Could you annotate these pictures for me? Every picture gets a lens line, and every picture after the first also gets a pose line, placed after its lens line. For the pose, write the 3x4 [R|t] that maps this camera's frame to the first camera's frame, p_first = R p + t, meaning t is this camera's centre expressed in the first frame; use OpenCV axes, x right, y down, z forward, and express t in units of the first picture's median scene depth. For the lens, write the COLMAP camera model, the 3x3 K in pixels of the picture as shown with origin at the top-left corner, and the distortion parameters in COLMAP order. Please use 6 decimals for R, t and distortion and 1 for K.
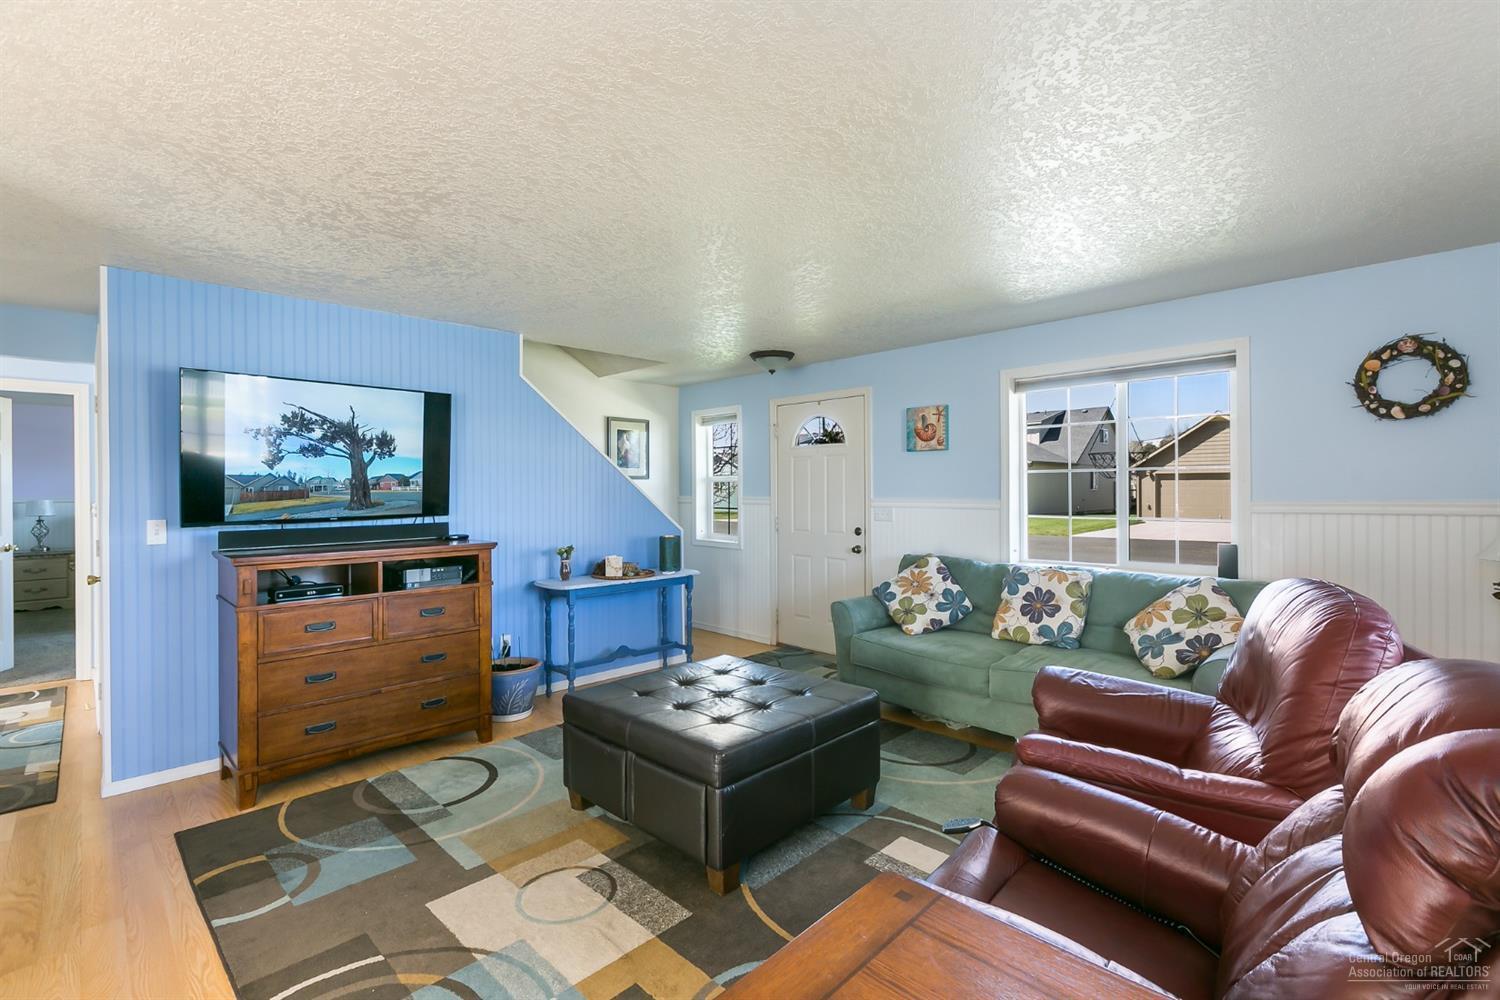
lens RADIAL K [[682.5, 0, 750.0], [0, 682.5, 500.0], [0, 0, 1]] dist [-0.001270, -0.000216]
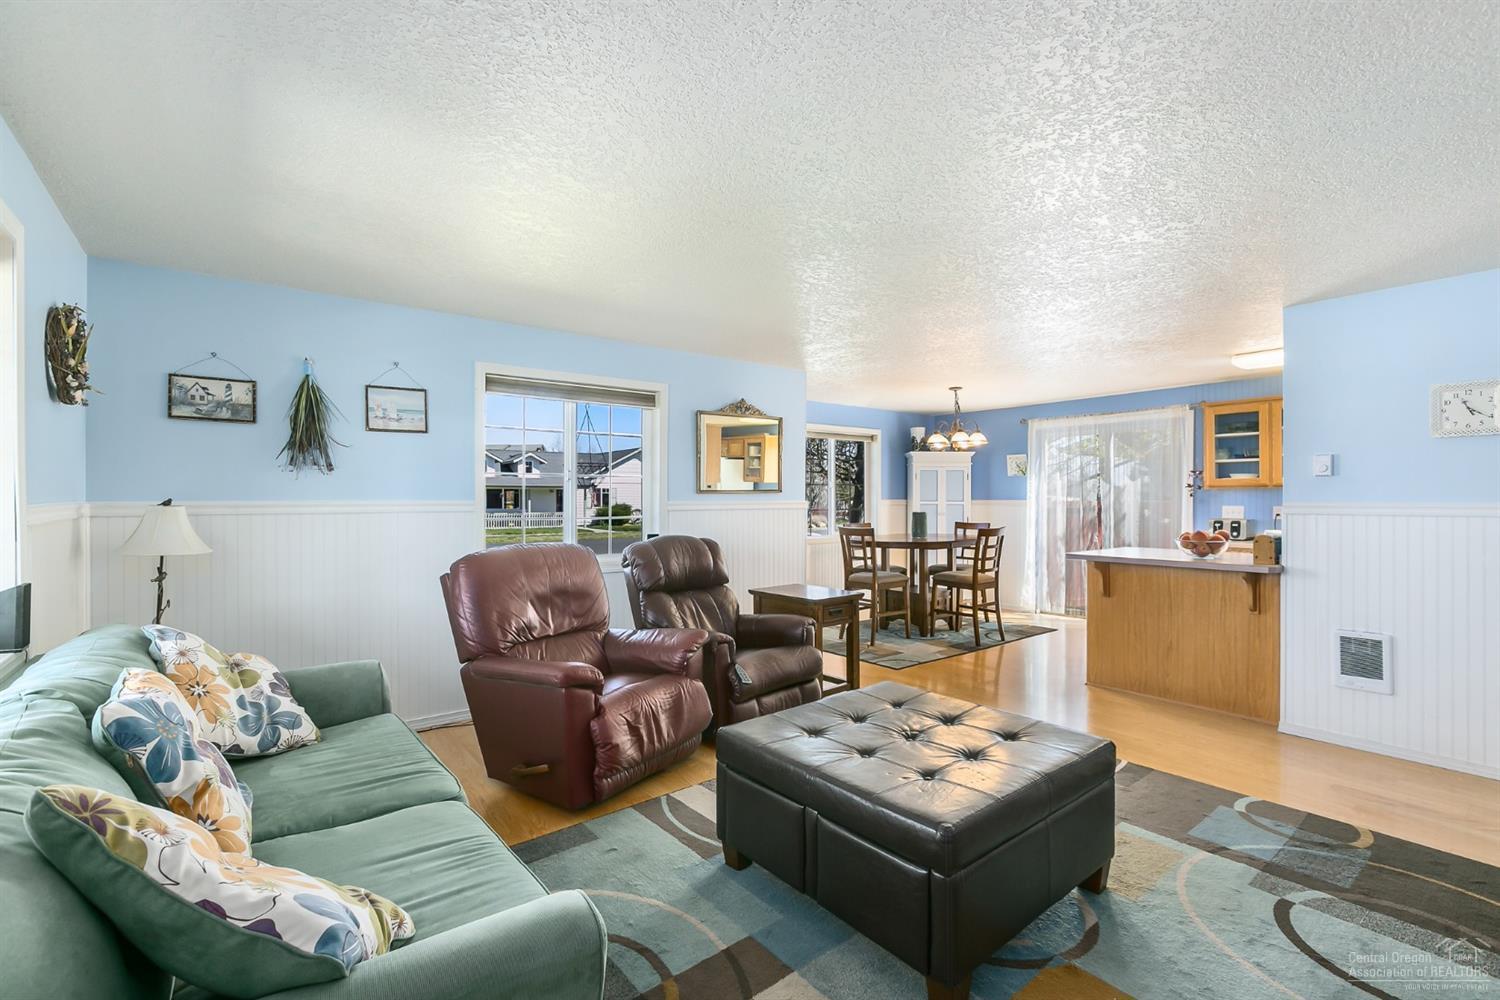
lens RADIAL K [[672.1, 0, 744.7], [0, 672.1, 485.8], [0, 0, 1]] dist [0.001118, 0.000211]
pose [[-0.992149, 0.004345, 0.124988, 0.045777], [0.005167, 0.999967, 0.006250, -0.018021], [-0.124957, 0.006846, -0.992139, 1.414020]]
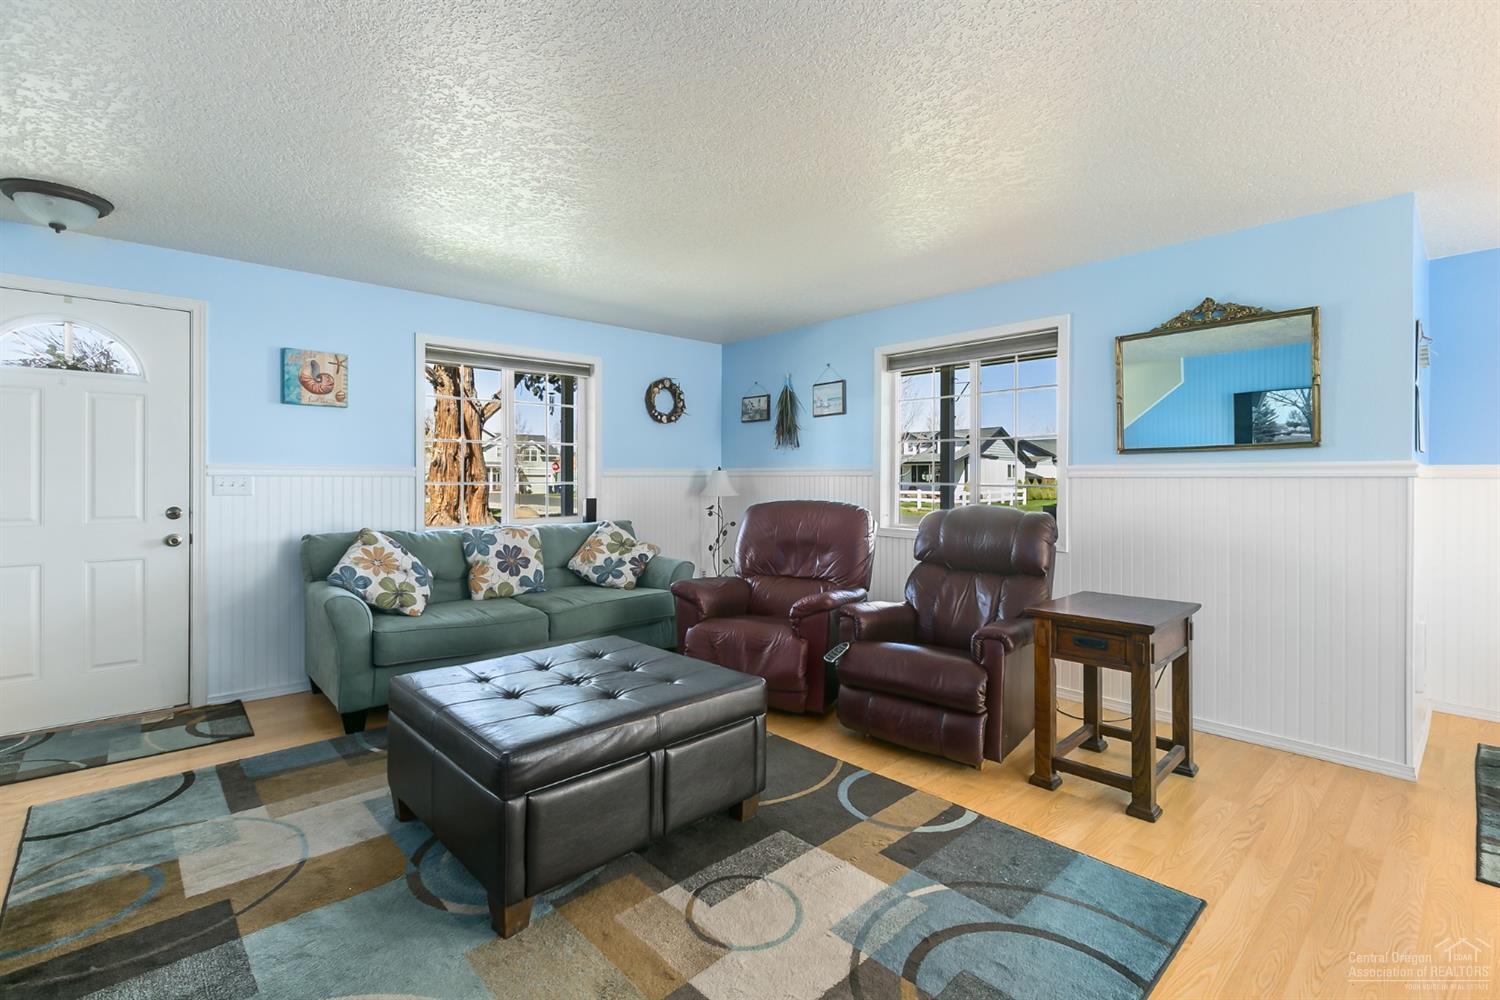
lens RADIAL K [[672.1, 0, 744.7], [0, 672.1, 485.8], [0, 0, 1]] dist [0.001118, 0.000211]
pose [[0.042453, -0.004576, 0.999088, -0.658205], [0.016233, 0.999861, 0.003890, 0.035774], [-0.998967, 0.016054, 0.042522, 0.581583]]
